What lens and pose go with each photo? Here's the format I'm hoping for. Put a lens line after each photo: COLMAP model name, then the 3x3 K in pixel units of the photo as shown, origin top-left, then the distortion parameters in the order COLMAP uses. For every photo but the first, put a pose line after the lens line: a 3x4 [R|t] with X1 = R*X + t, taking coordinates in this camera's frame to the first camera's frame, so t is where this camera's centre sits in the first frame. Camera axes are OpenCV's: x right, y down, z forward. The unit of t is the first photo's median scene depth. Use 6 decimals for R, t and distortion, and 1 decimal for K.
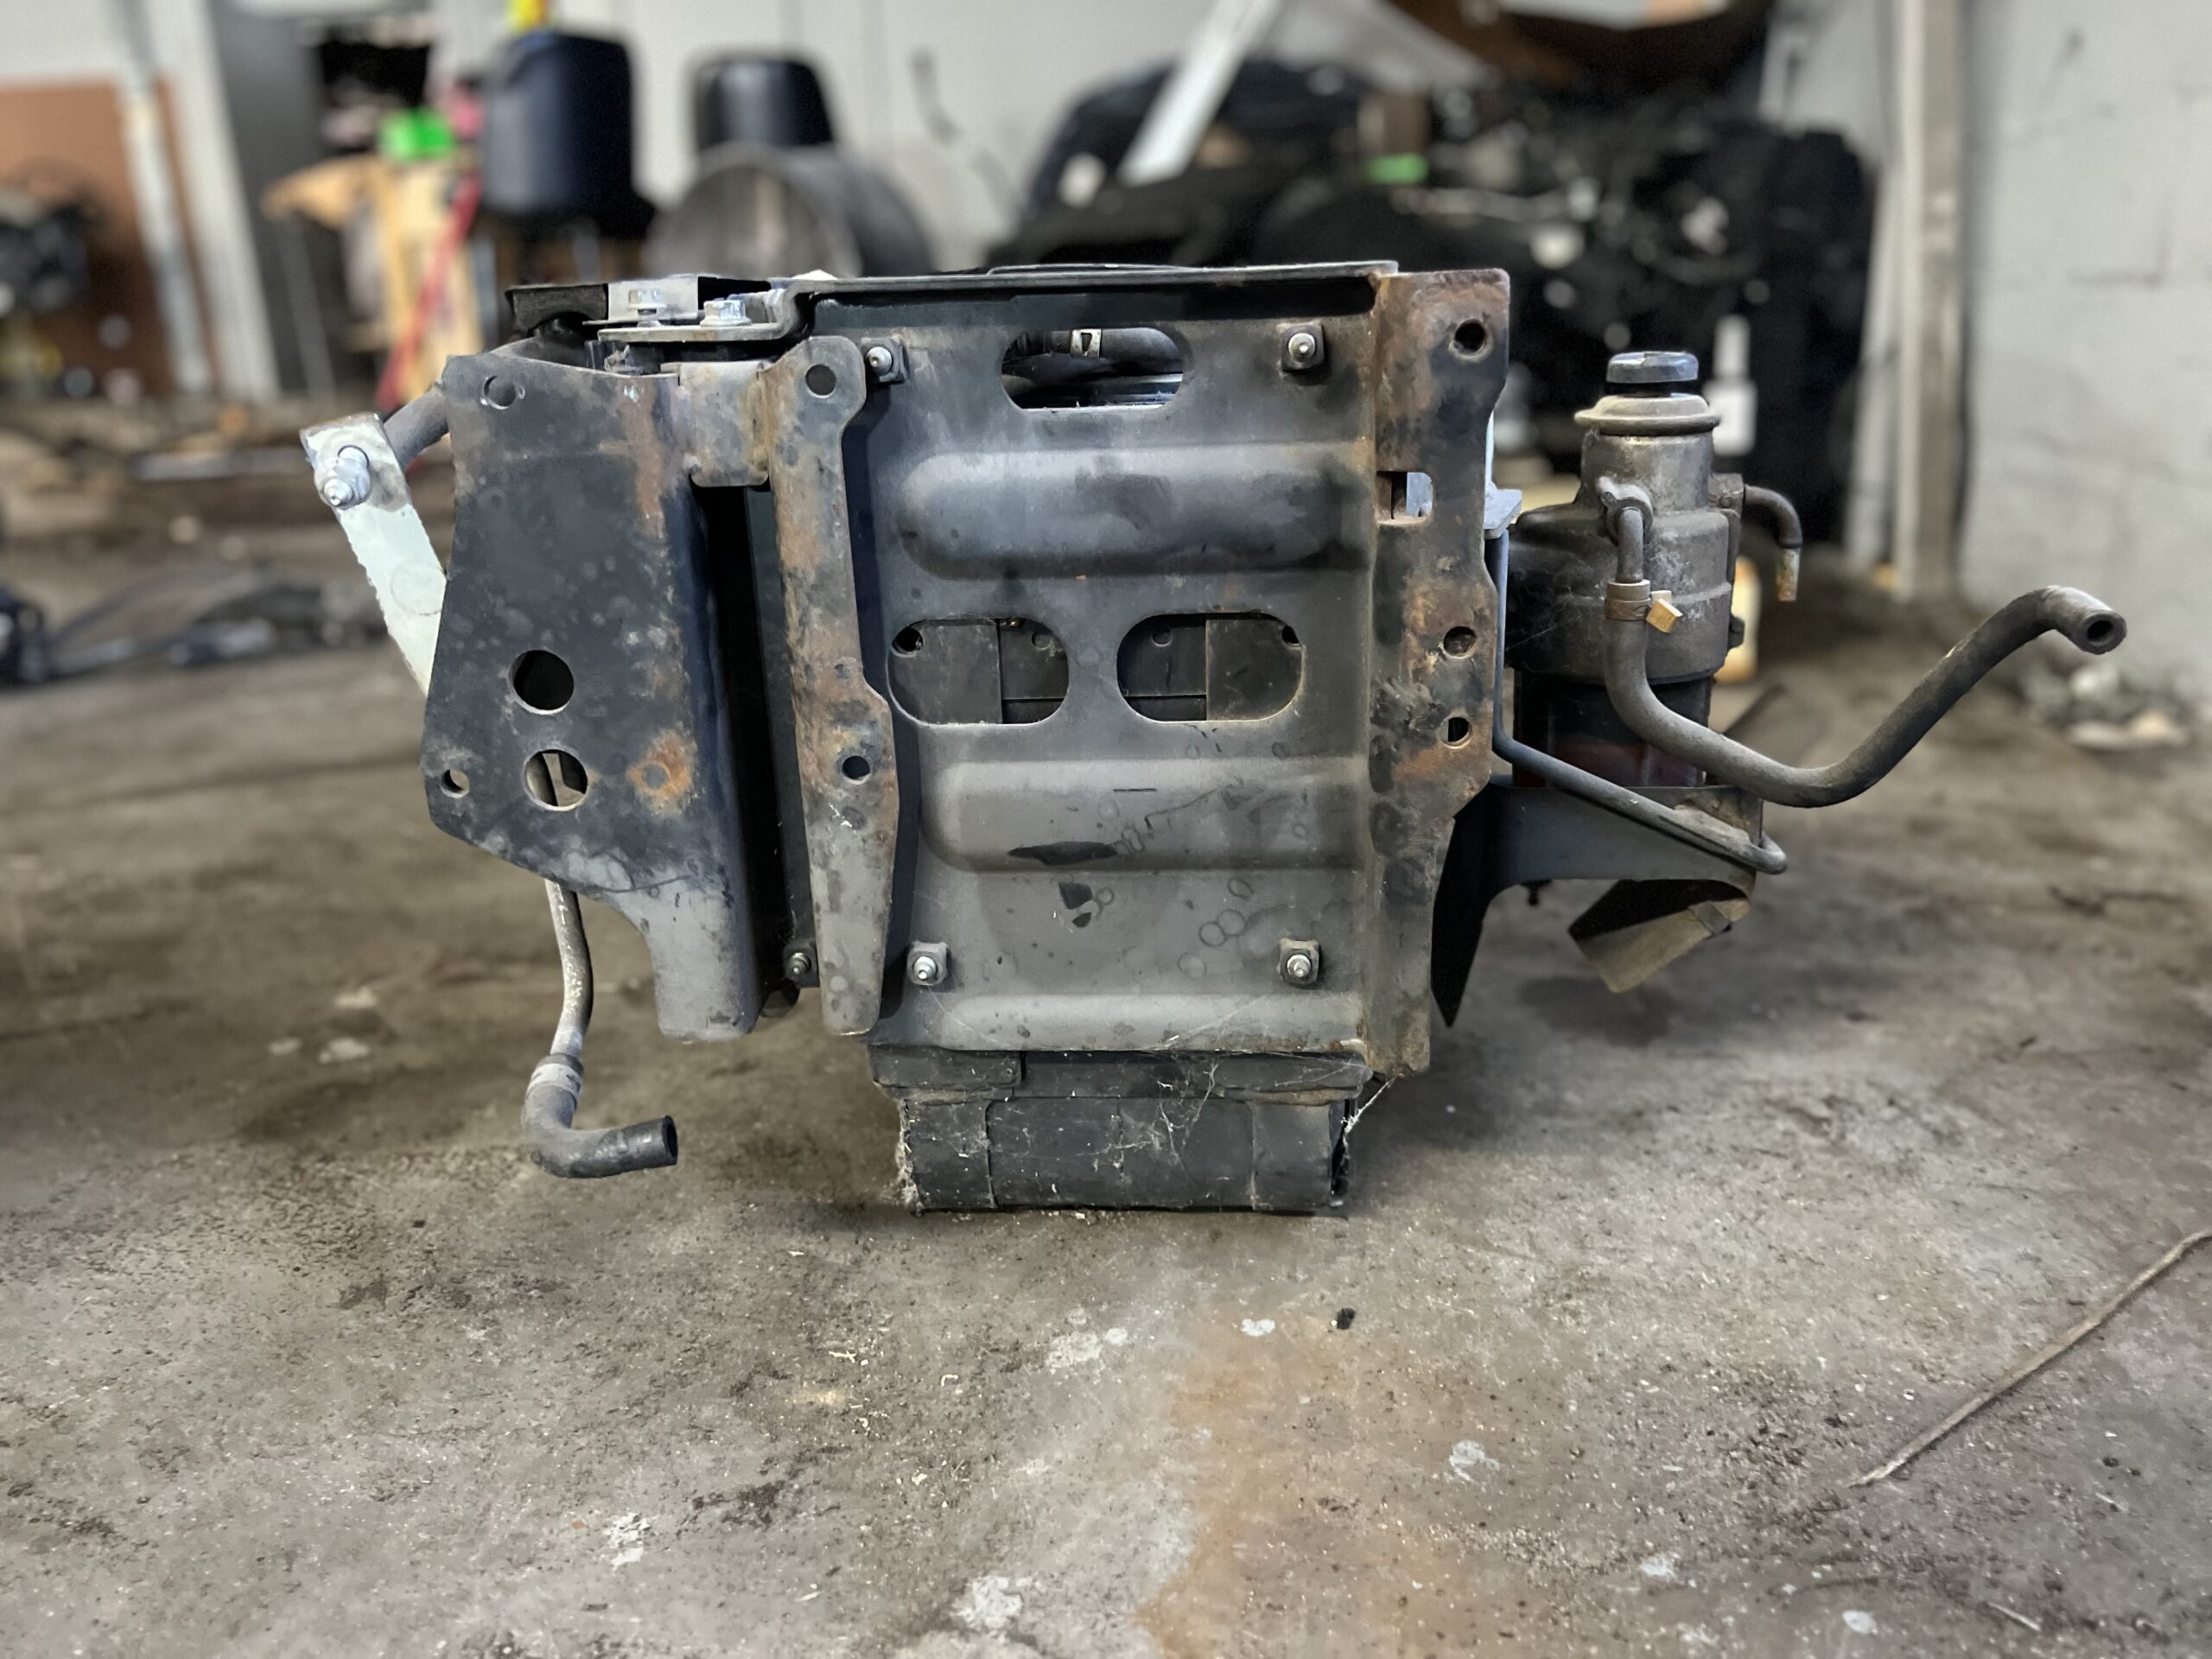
lens RADIAL K [[1680.6, 0, 1106.0], [0, 1680.6, 829.5], [0, 0, 1]] dist [0.032422, -0.041948]
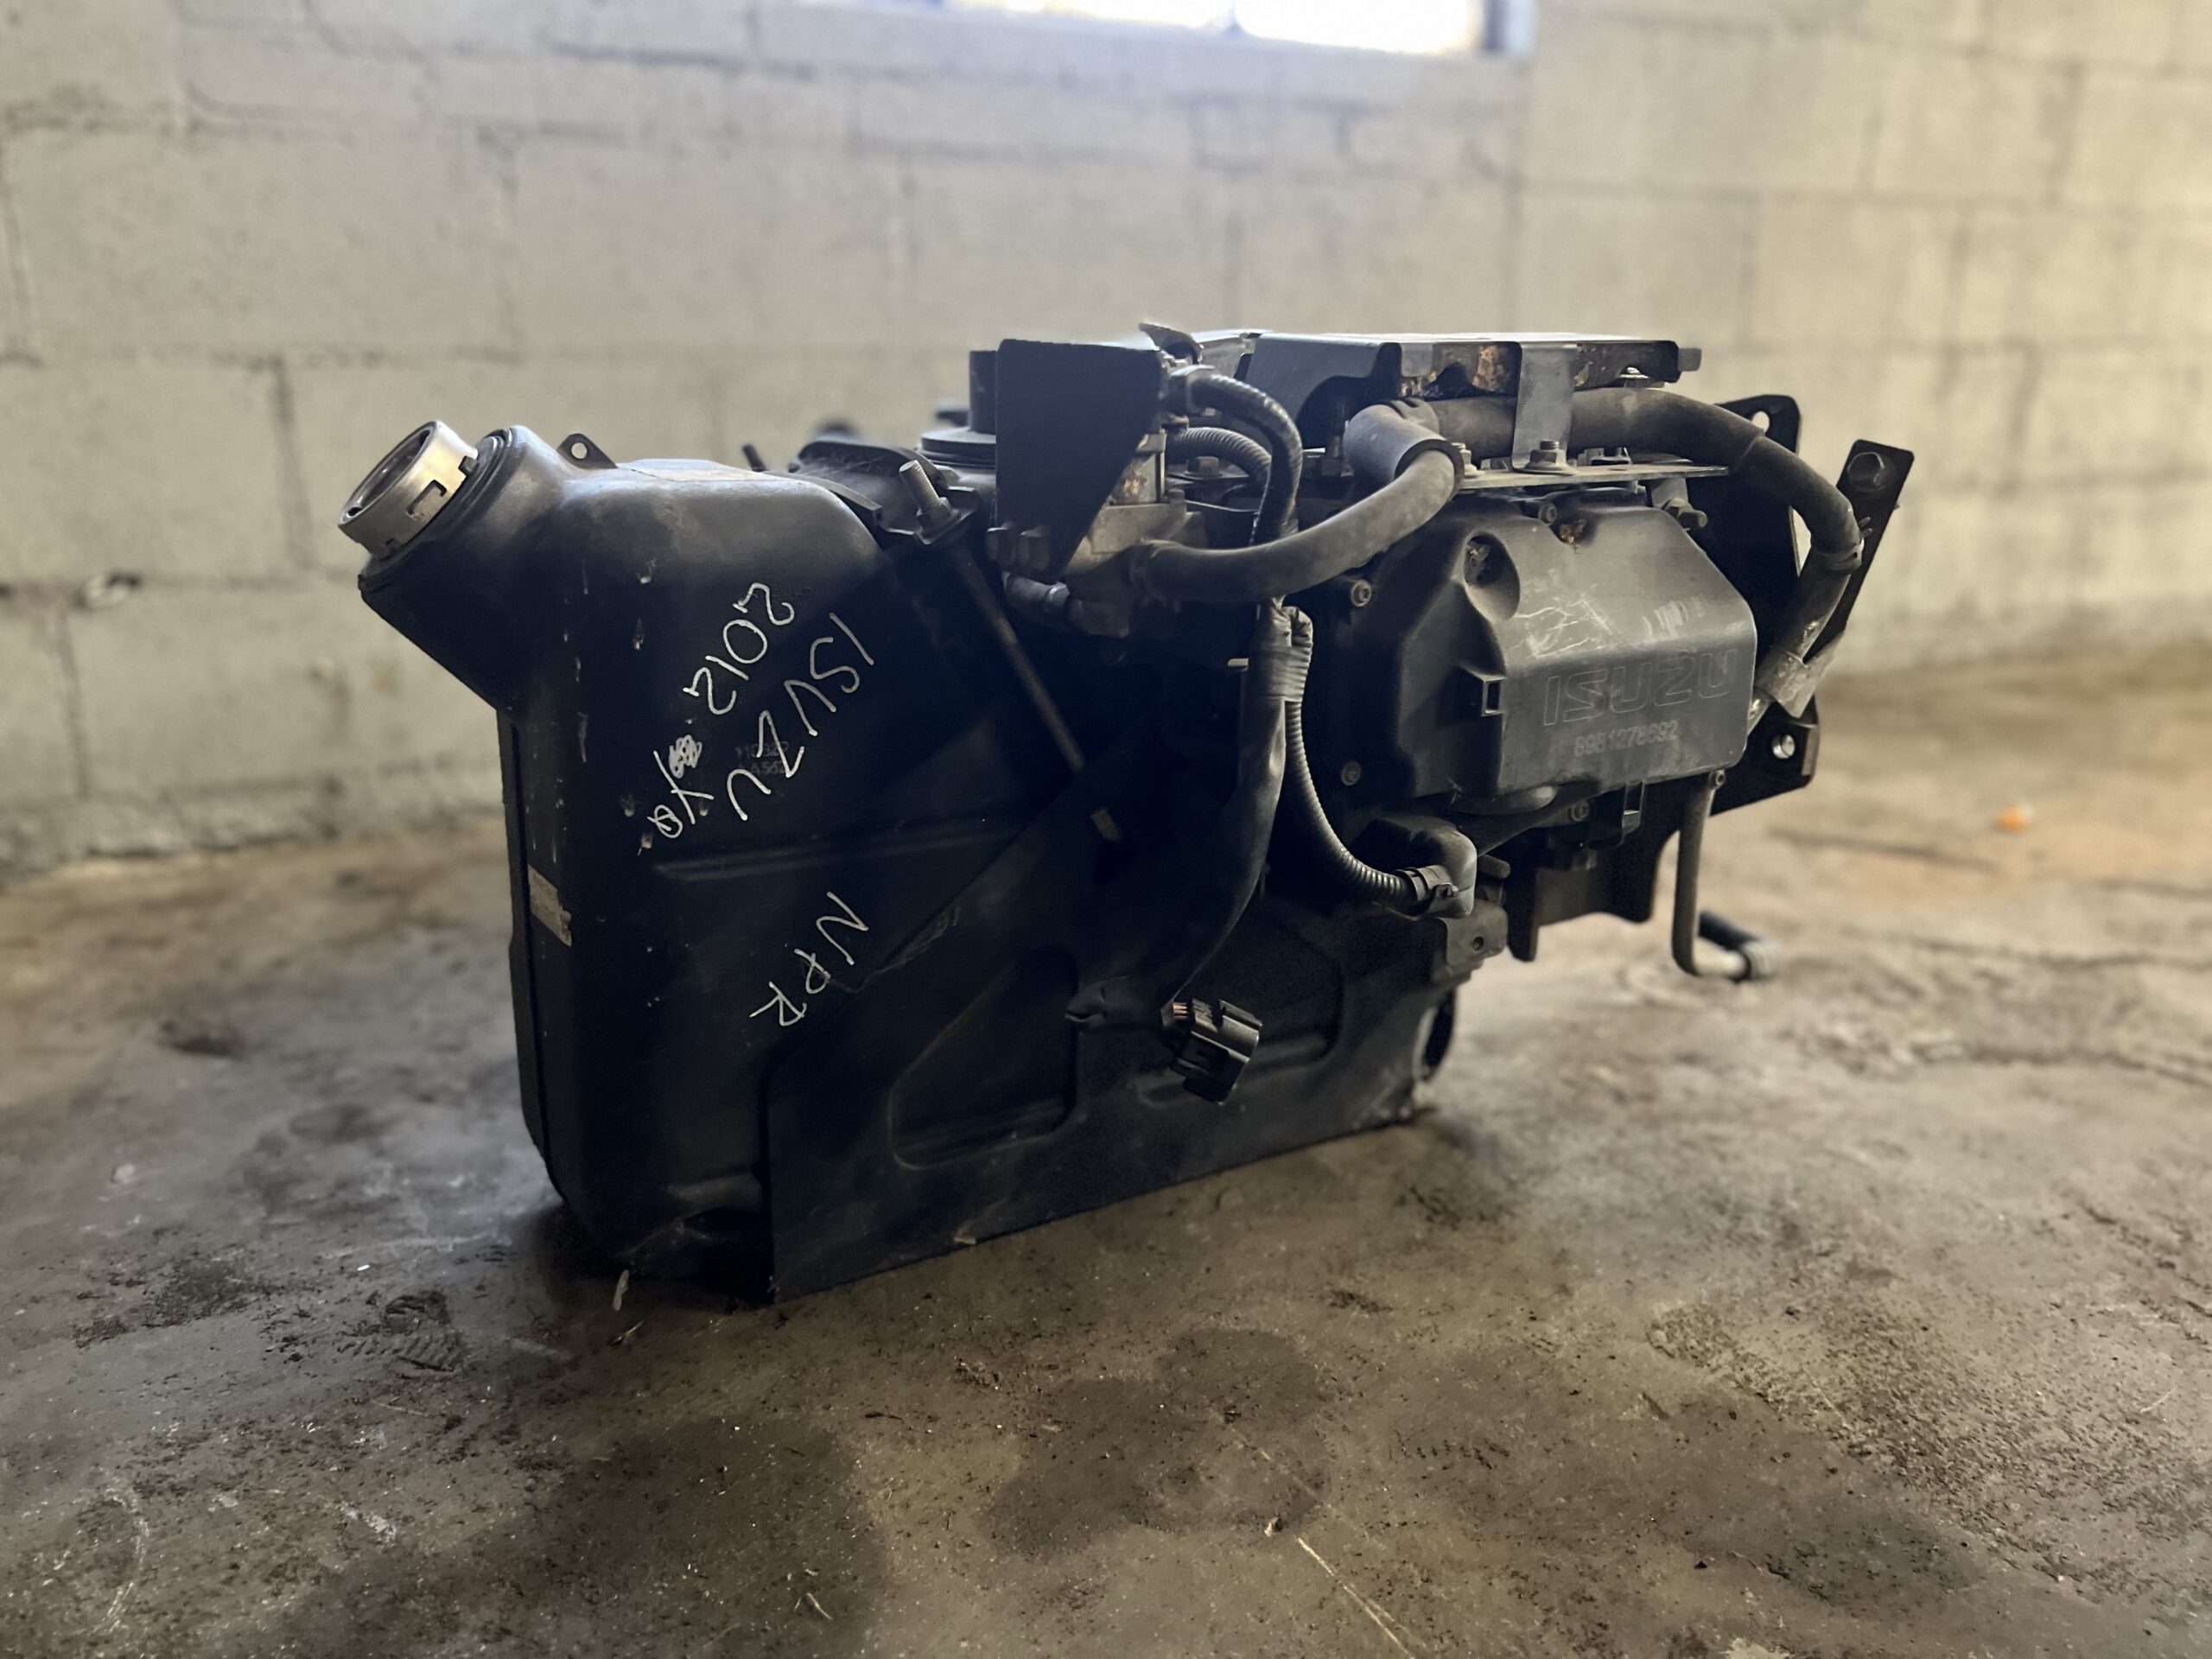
lens RADIAL K [[1680.6, 0, 1106.0], [0, 1680.6, 829.5], [0, 0, 1]] dist [0.032422, -0.041948]
pose [[-0.578394, -0.204612, 0.789680, -0.945449], [0.250680, 0.876612, 0.410745, -0.529113], [-0.776286, 0.435530, -0.455735, 1.736930]]
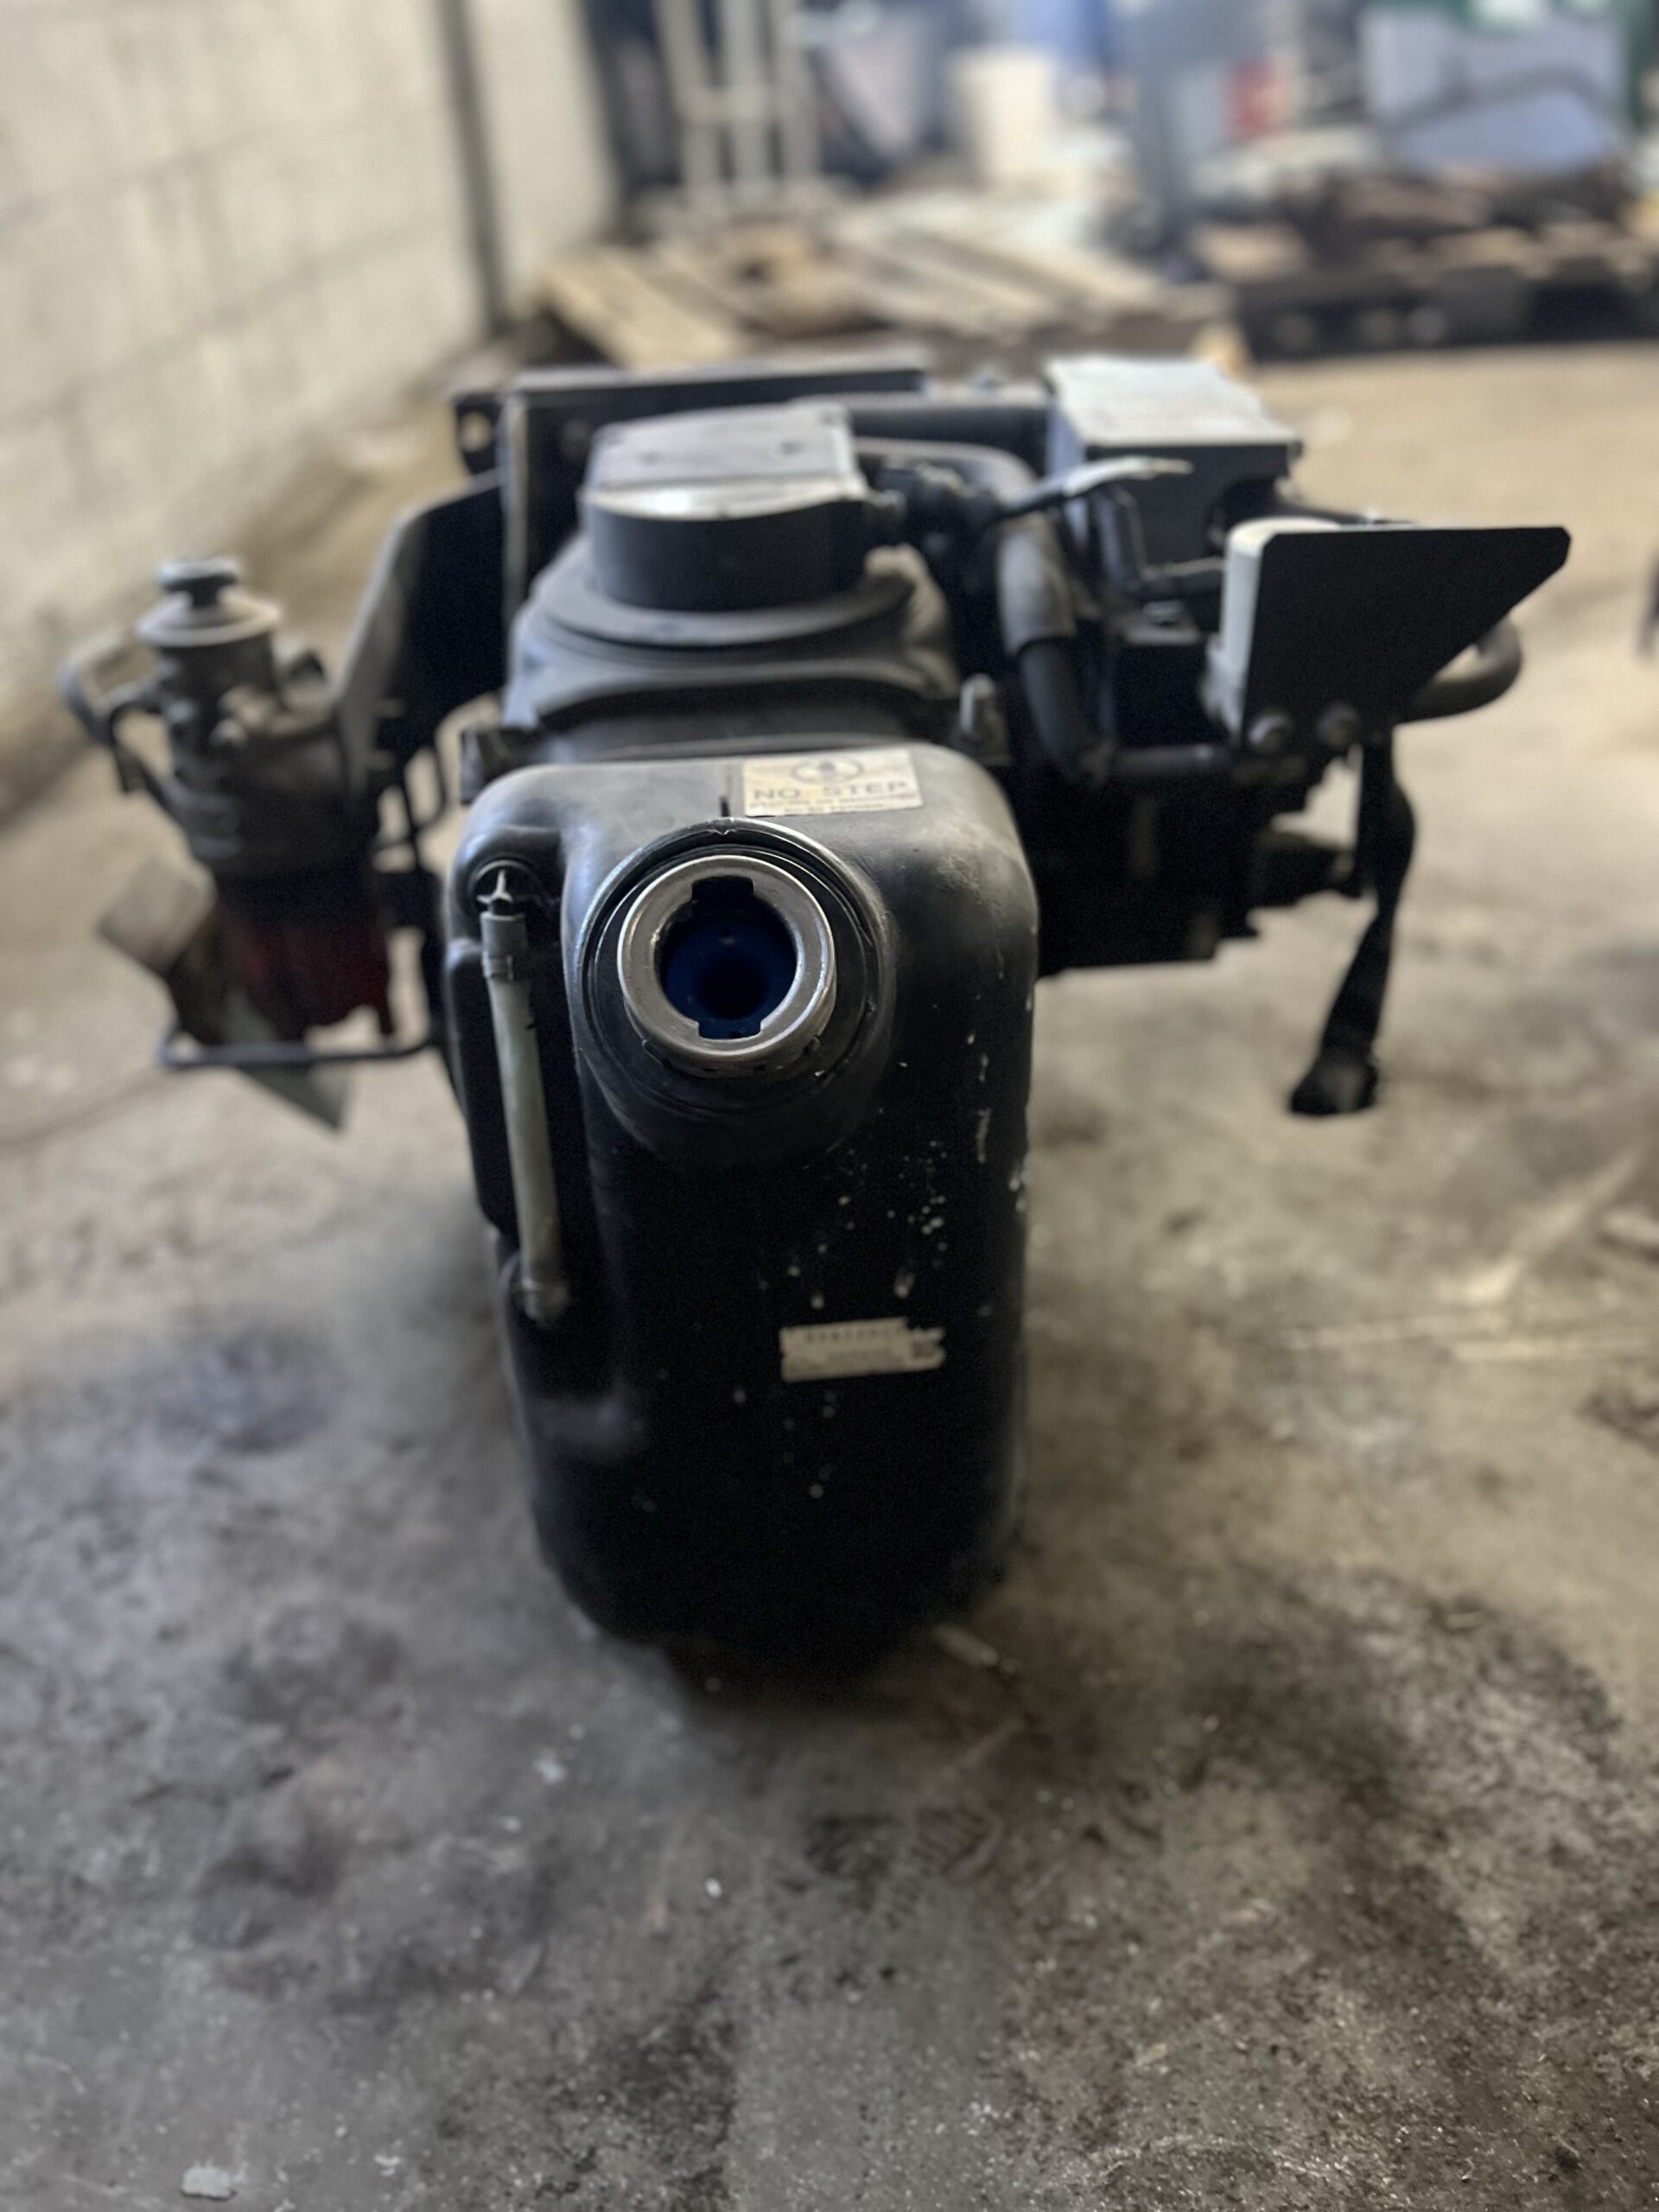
lens RADIAL K [[1715.7, 0, 830.4], [0, 1715.7, 1055.1], [0, 0, 1]] dist [0.000417, 0.001030]
pose [[-0.991314, 0.118682, -0.056675, 0.041990], [0.035641, 0.657215, 0.752860, -0.879328], [0.126599, 0.744300, -0.655736, 1.992019]]
